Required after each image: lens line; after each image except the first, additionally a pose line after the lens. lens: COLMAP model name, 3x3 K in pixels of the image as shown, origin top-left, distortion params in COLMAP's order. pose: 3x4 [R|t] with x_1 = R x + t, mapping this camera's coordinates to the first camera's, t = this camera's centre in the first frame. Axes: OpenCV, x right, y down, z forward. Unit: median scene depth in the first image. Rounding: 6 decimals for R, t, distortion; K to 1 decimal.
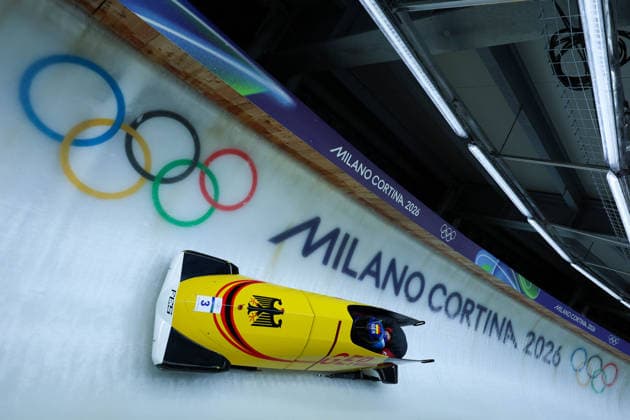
lens RADIAL K [[326.7, 0, 316.4], [0, 326.7, 212.7], [0, 0, 1]] dist [-0.000586, 0.000325]
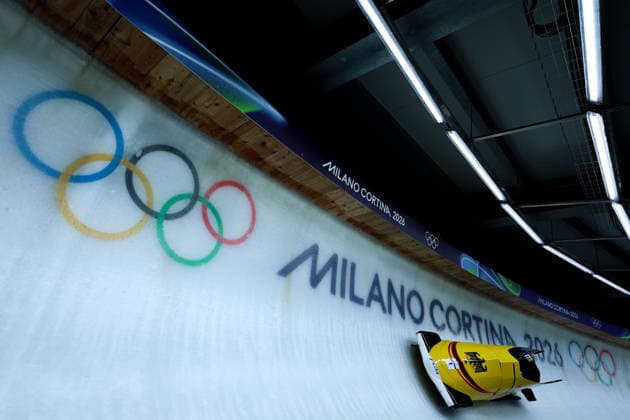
lens RADIAL K [[297.3, 0, 288.0], [0, 297.3, 197.8], [0, 0, 1]] dist [-0.000101, -0.000274]
pose [[0.969959, -0.198755, 0.140271, -0.209849], [0.231415, 0.931654, -0.280121, 0.138944], [-0.075009, 0.304167, 0.949661, 0.144747]]
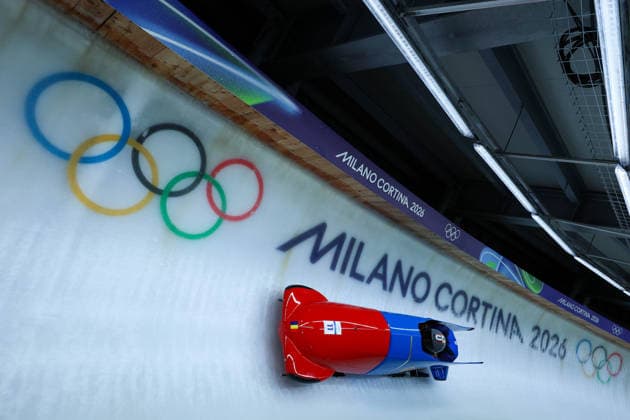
lens RADIAL K [[326.7, 0, 316.4], [0, 326.7, 212.7], [0, 0, 1]] dist [-0.000586, 0.000325]
pose [[0.998786, -0.046391, 0.016582, -0.041031], [0.046575, 0.998856, -0.010878, -0.009059], [-0.016058, 0.011637, 0.999803, 0.004737]]
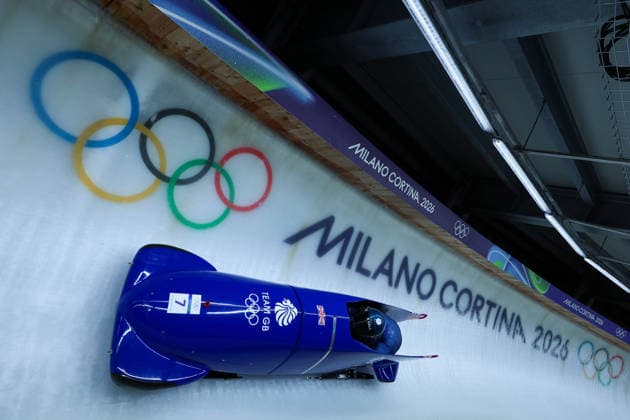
lens RADIAL K [[326.6, 0, 314.5], [0, 326.6, 212.4], [0, 0, 1]] dist [-0.000555, 0.000087]
pose [[0.999836, -0.016310, 0.007825, -0.066895], [0.016219, 0.999801, 0.011613, -0.011471], [-0.008013, -0.011484, 0.999902, 0.032313]]
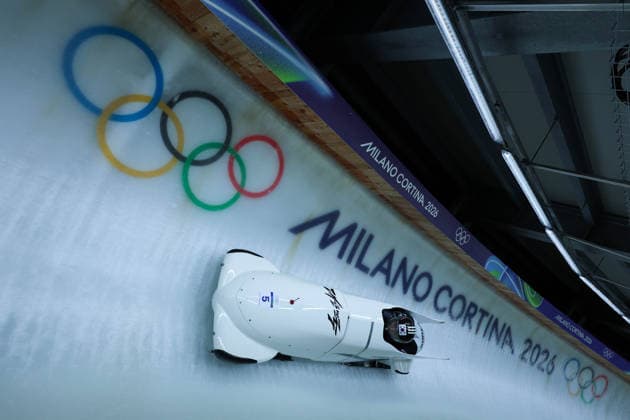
lens RADIAL K [[326.7, 0, 316.4], [0, 326.7, 212.7], [0, 0, 1]] dist [-0.000586, 0.000325]
pose [[0.996828, 0.079375, 0.005815, -0.079026], [-0.079507, 0.996439, 0.028054, -0.003491], [-0.003567, -0.028427, 0.999589, 0.005493]]
